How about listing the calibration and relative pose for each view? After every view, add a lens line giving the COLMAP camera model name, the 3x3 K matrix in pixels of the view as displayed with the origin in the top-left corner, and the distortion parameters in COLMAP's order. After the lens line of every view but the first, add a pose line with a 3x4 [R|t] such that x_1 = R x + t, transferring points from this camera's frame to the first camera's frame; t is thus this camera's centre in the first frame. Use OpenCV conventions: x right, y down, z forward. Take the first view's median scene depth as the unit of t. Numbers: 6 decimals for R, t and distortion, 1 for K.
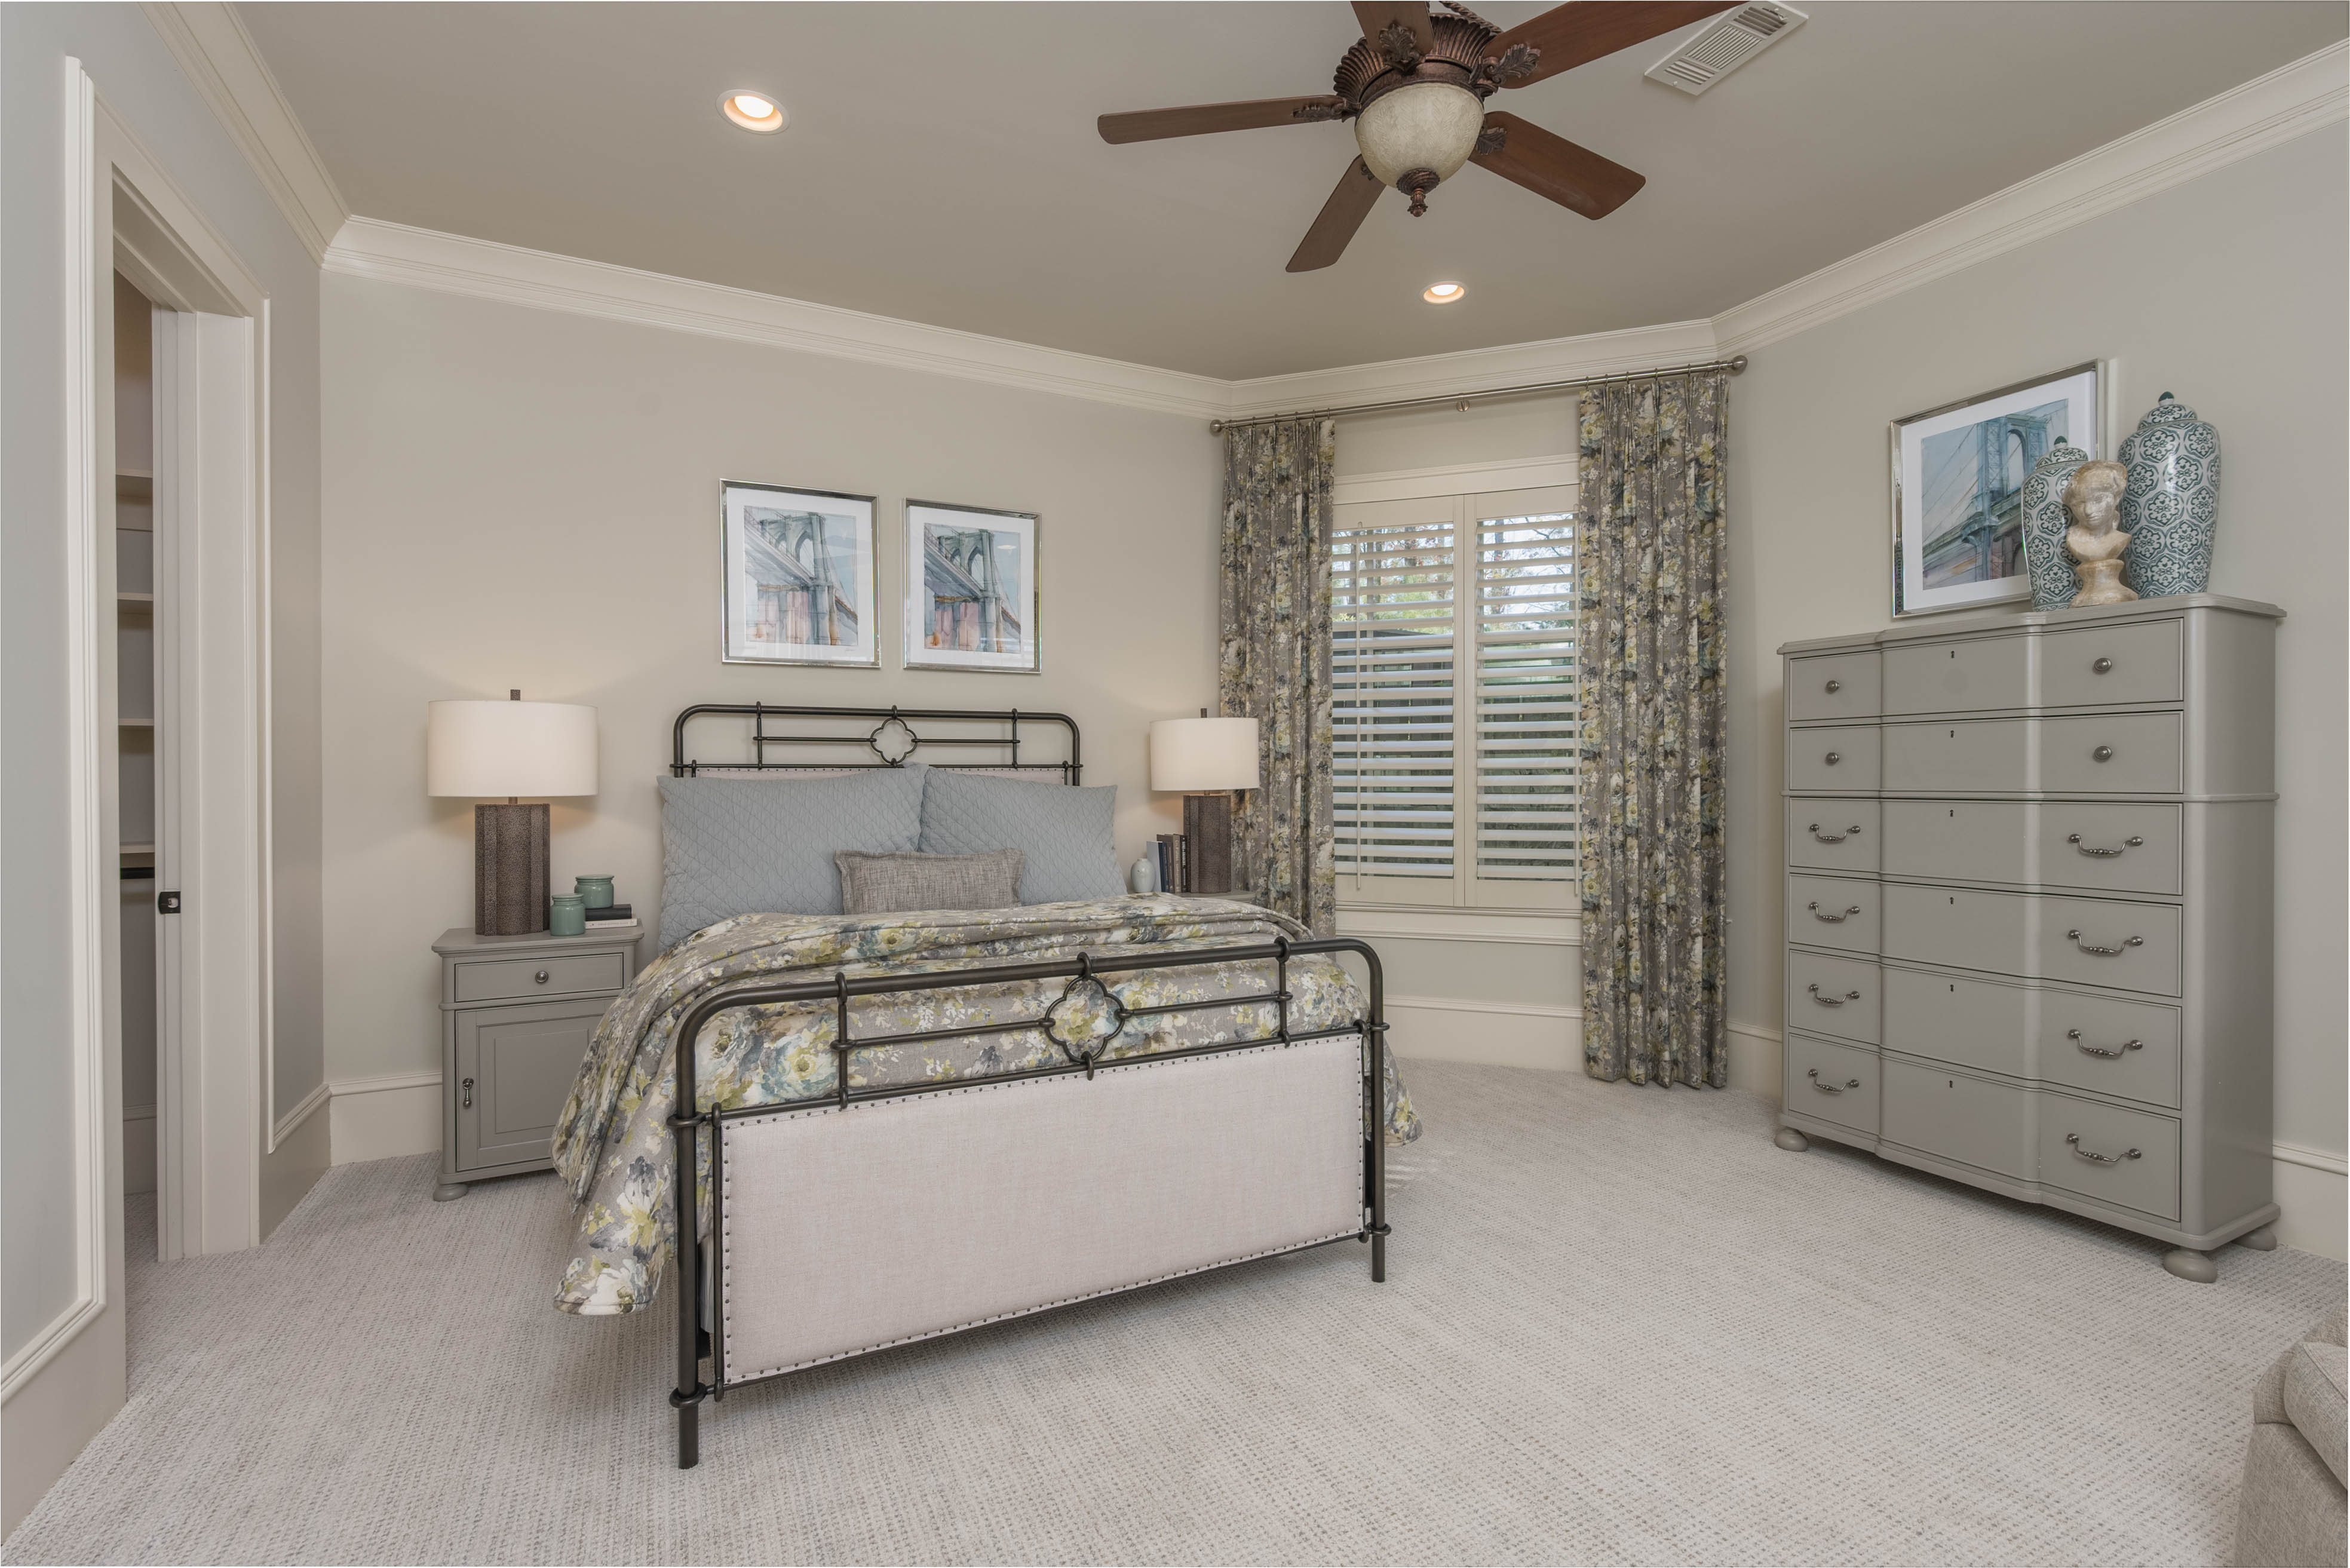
lens RADIAL K [[1044.7, 0, 1173.2], [0, 1044.7, 782.1], [0, 0, 1]] dist [-0.002913, -0.000453]
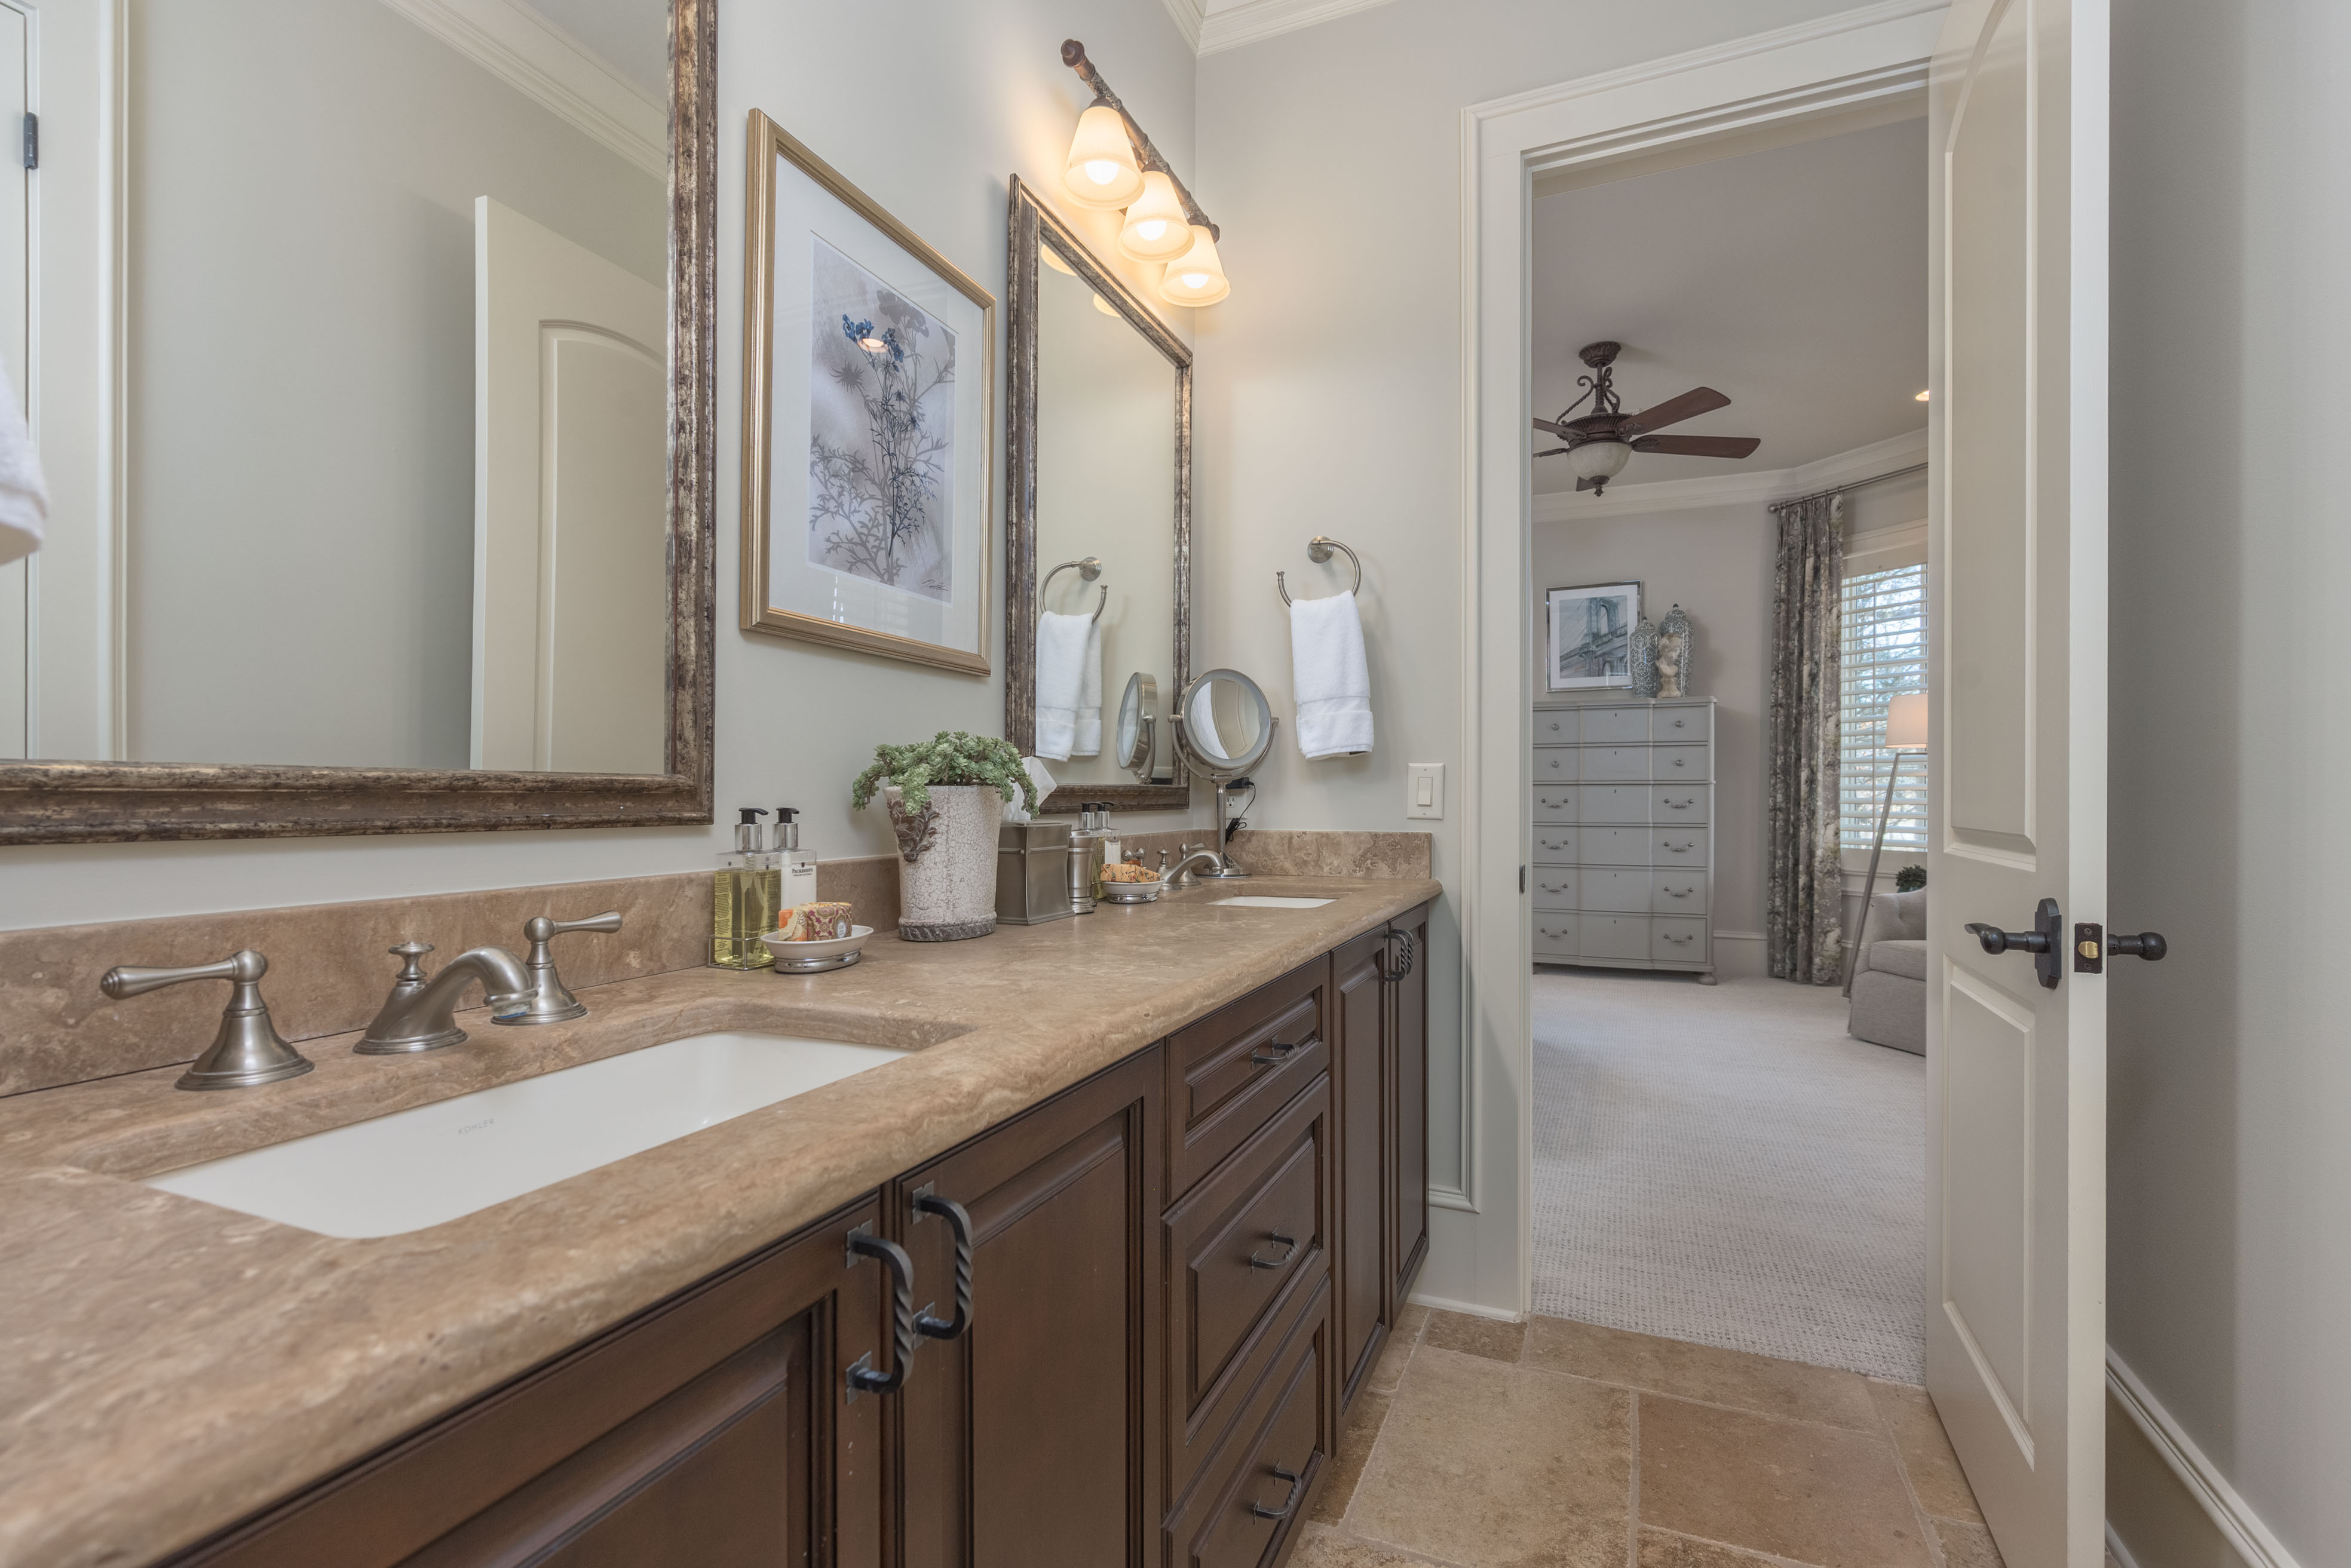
lens RADIAL K [[1045.1, 0, 1181.1], [0, 1045.1, 786.8], [0, 0, 1]] dist [-0.002913, -0.000453]
pose [[0.754670, 0.001549, 0.656103, -1.297196], [0.001203, 0.999992, -0.003745, 0.028810], [-0.656104, 0.003615, 0.754662, -0.005612]]
